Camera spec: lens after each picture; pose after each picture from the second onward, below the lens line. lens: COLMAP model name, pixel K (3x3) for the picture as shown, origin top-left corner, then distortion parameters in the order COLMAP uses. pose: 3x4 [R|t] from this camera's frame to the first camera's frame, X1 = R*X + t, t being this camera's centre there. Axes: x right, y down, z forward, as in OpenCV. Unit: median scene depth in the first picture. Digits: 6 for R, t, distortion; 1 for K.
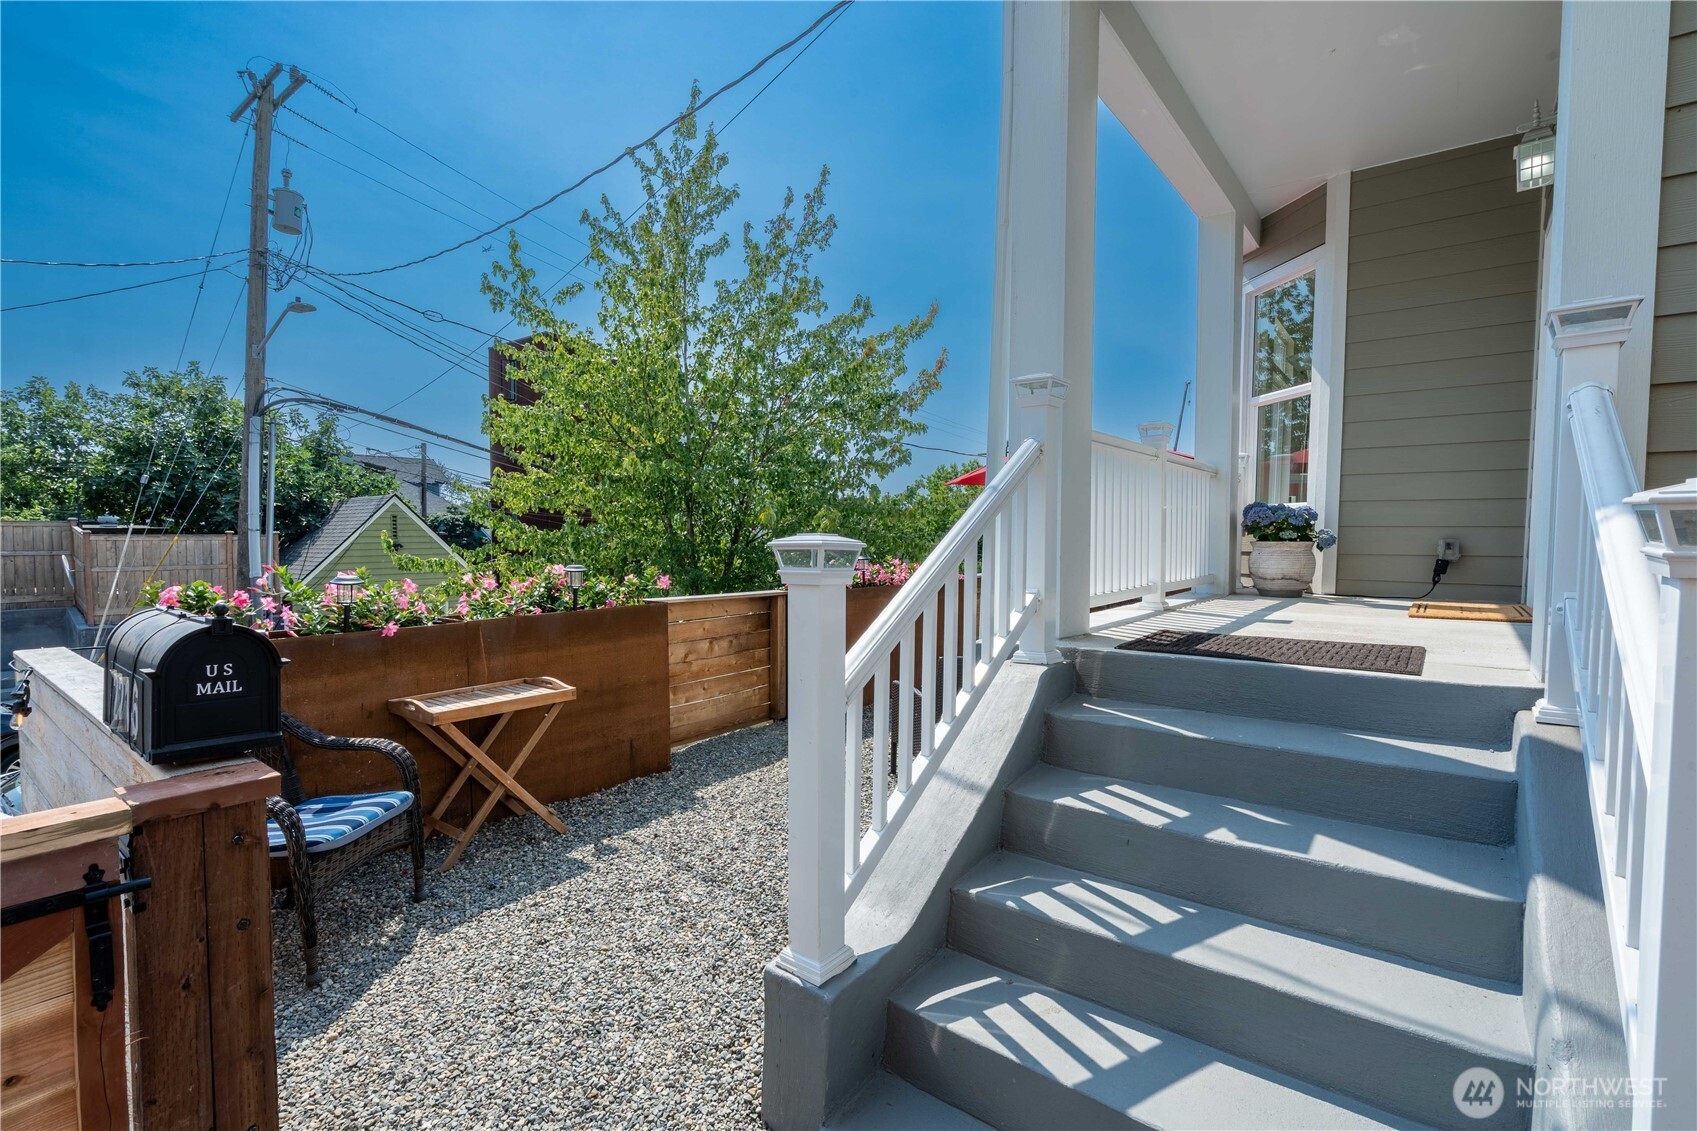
lens RADIAL K [[767.3, 0, 848.4], [0, 767.3, 561.0], [0, 0, 1]] dist [0.004169, -0.000294]
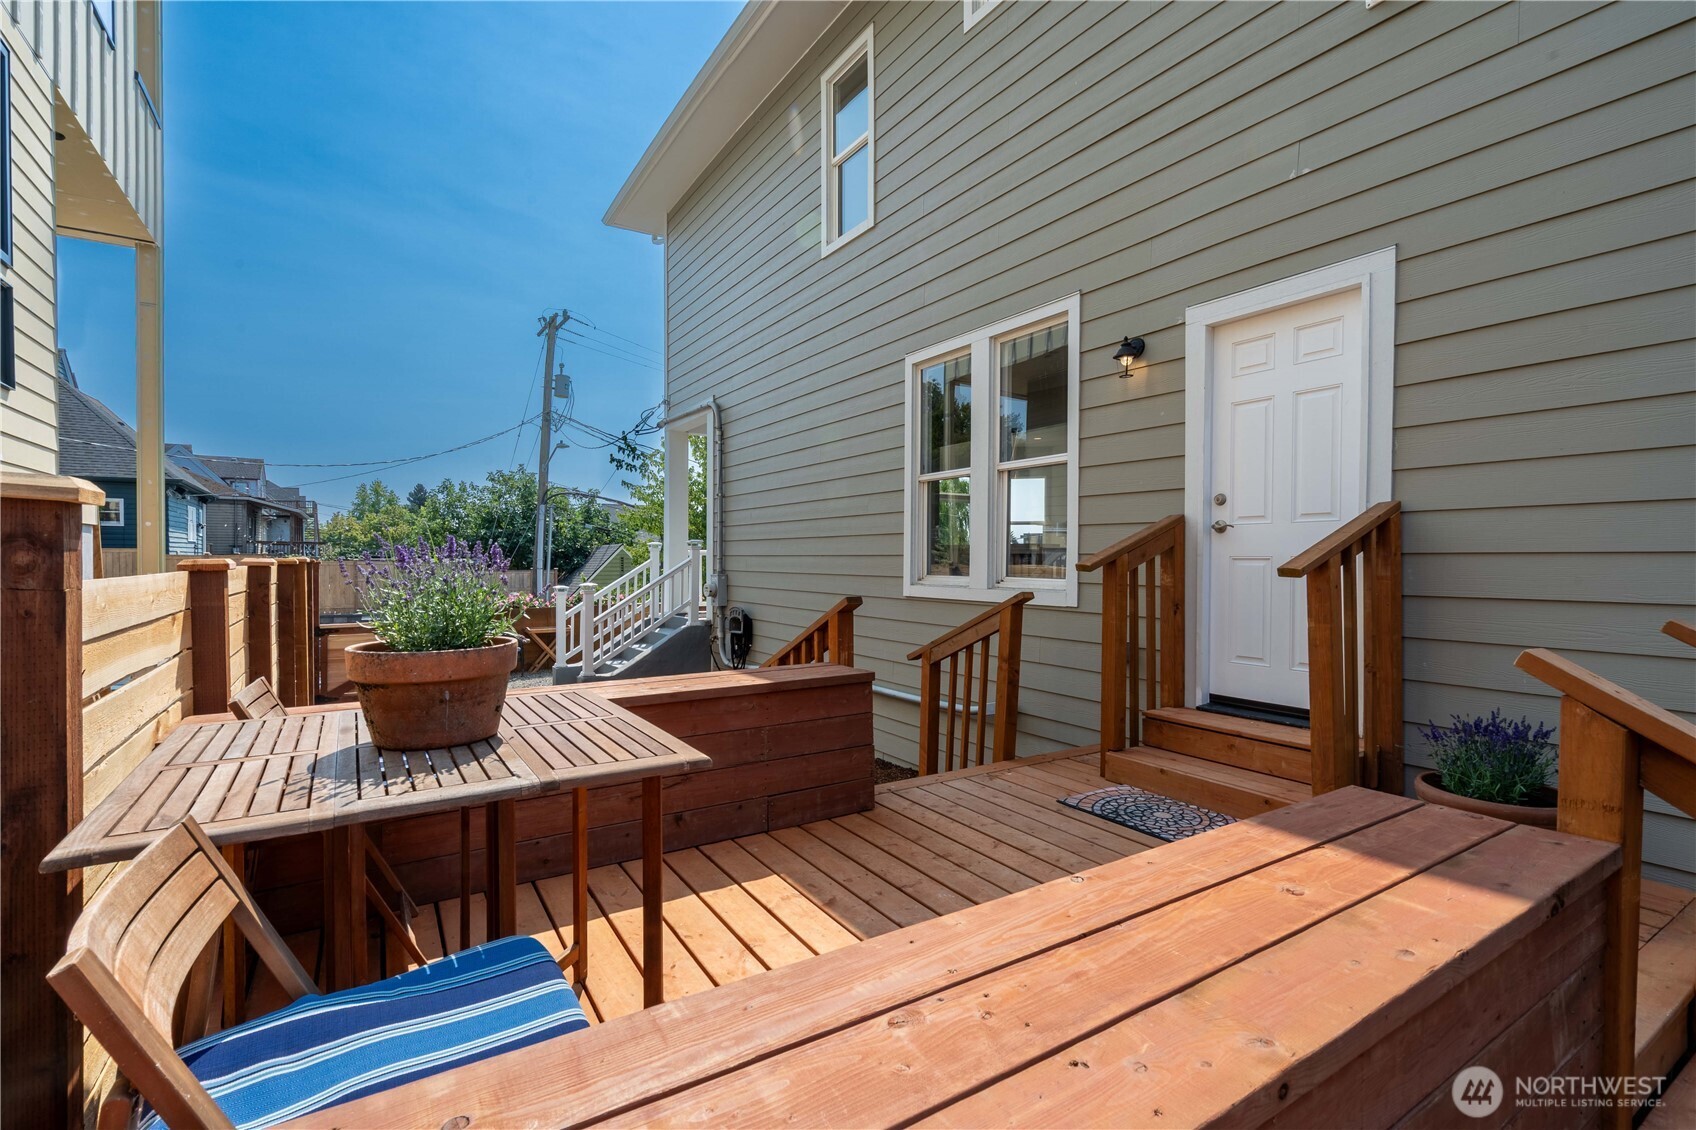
lens RADIAL K [[766.9, 0, 849.6], [0, 766.9, 561.2], [0, 0, 1]] dist [0.004169, -0.000294]
pose [[0.949138, -0.001257, -0.314856, 0.481682], [-0.010306, 0.999332, -0.035058, -0.001607], [0.314690, 0.036520, 0.948492, -0.475435]]
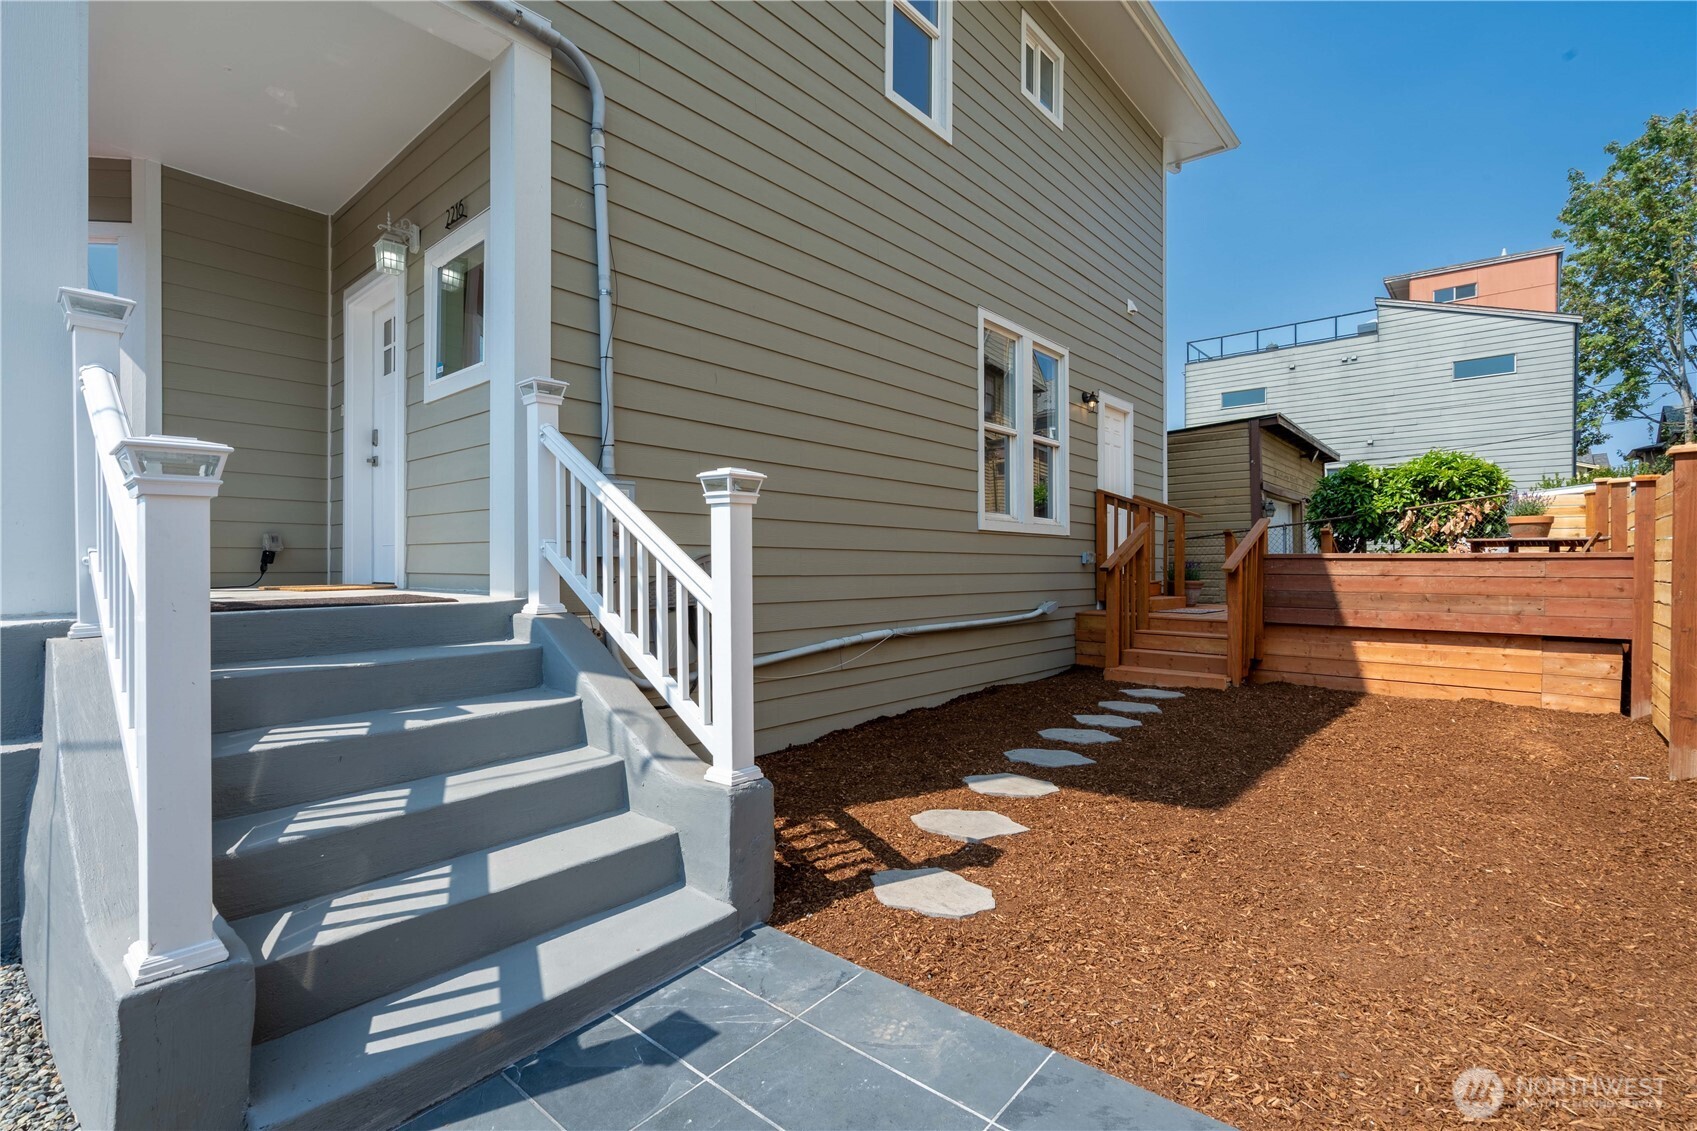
lens RADIAL K [[767.3, 0, 845.2], [0, 767.3, 564.7], [0, 0, 1]] dist [0.004169, -0.000294]
pose [[0.054134, -0.006492, 0.998513, -0.134775], [0.040297, 0.999178, 0.004312, 0.020204], [-0.997720, 0.040004, 0.054351, 0.035872]]
